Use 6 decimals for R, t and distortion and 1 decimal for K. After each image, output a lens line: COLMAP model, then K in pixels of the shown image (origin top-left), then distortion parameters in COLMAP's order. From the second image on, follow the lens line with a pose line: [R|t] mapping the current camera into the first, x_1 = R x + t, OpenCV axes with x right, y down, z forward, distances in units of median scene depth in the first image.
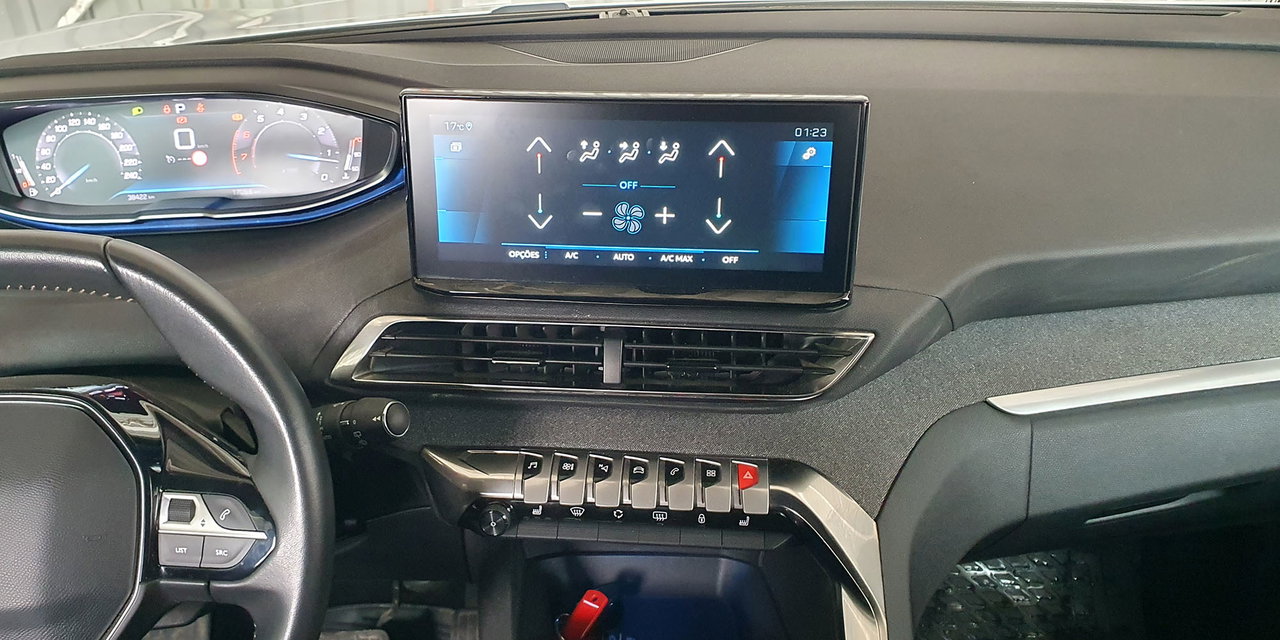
lens RADIAL K [[1040.1, 0, 628.9], [0, 1040.1, 300.9], [0, 0, 1]] dist [0.008271, -0.006321]
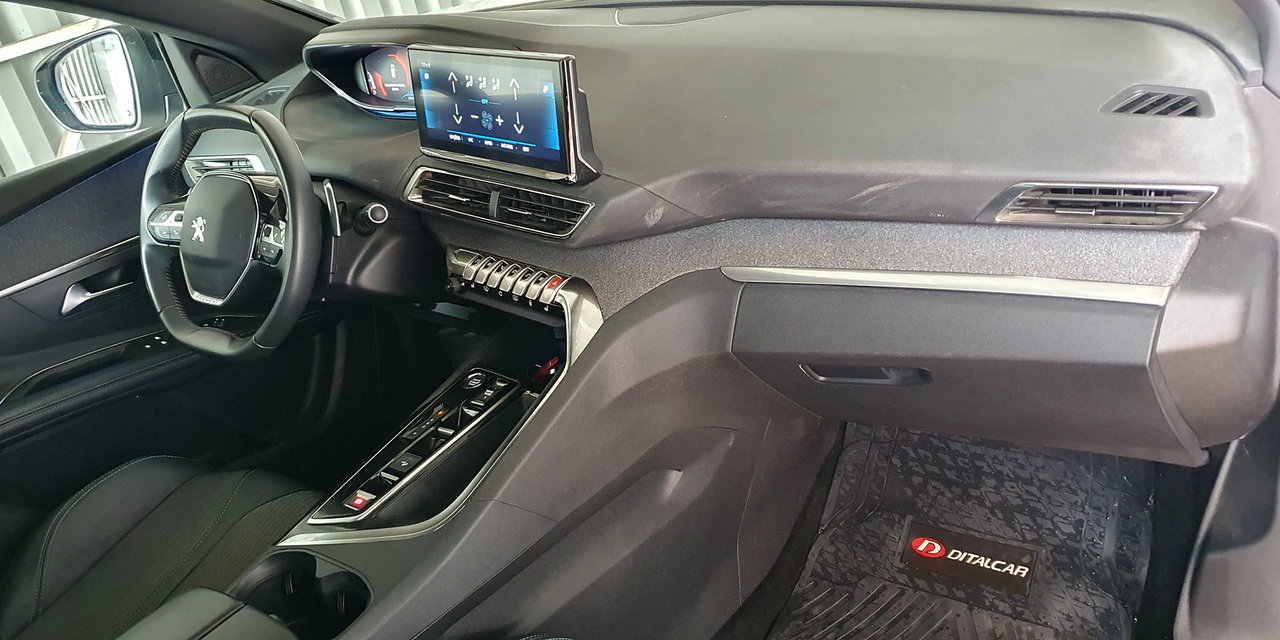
lens RADIAL K [[1075.1, 0, 622.7], [0, 1075.1, 339.1], [0, 0, 1]] dist [0.081807, -0.129342]
pose [[0.751066, 0.194544, -0.630914, 1.266162], [-0.139851, 0.980796, 0.135947, 0.003616], [0.645246, -0.013871, 0.763849, -0.244630]]
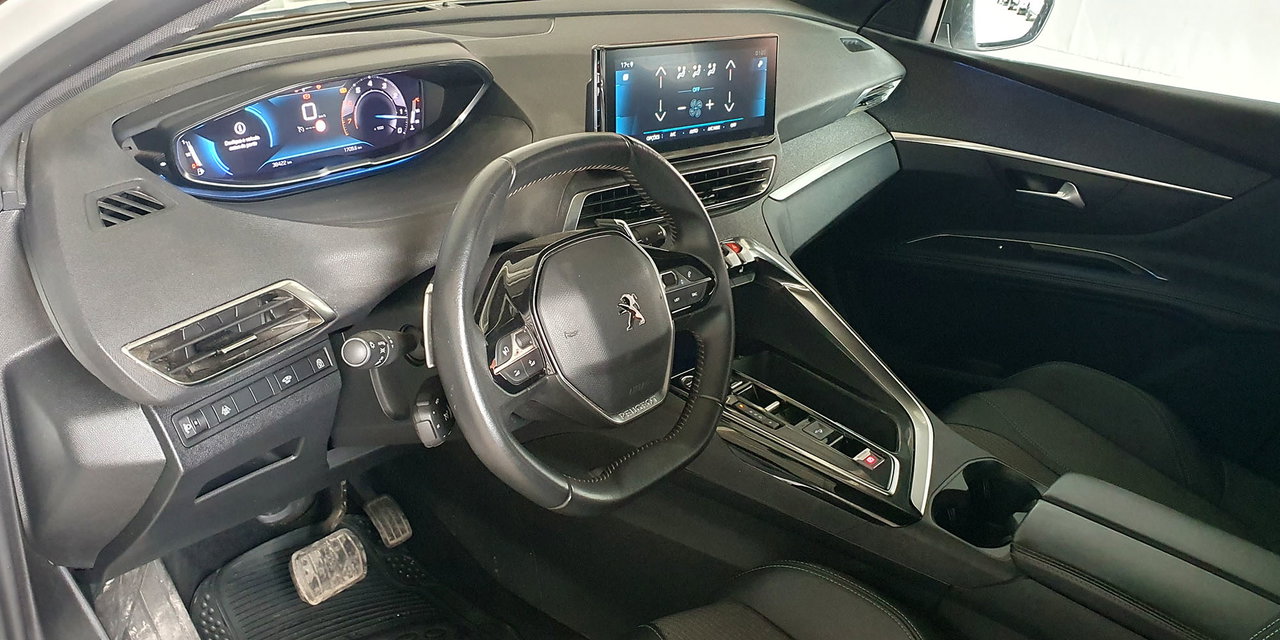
lens RADIAL K [[1085.8, 0, 638.4], [0, 1085.8, 322.3], [0, 0, 1]] dist [0.093534, -0.260783]
pose [[0.668849, -0.240997, 0.703251, -1.335322], [0.235734, 0.965930, 0.106812, 0.048687], [-0.705032, 0.094339, 0.702872, -0.208003]]
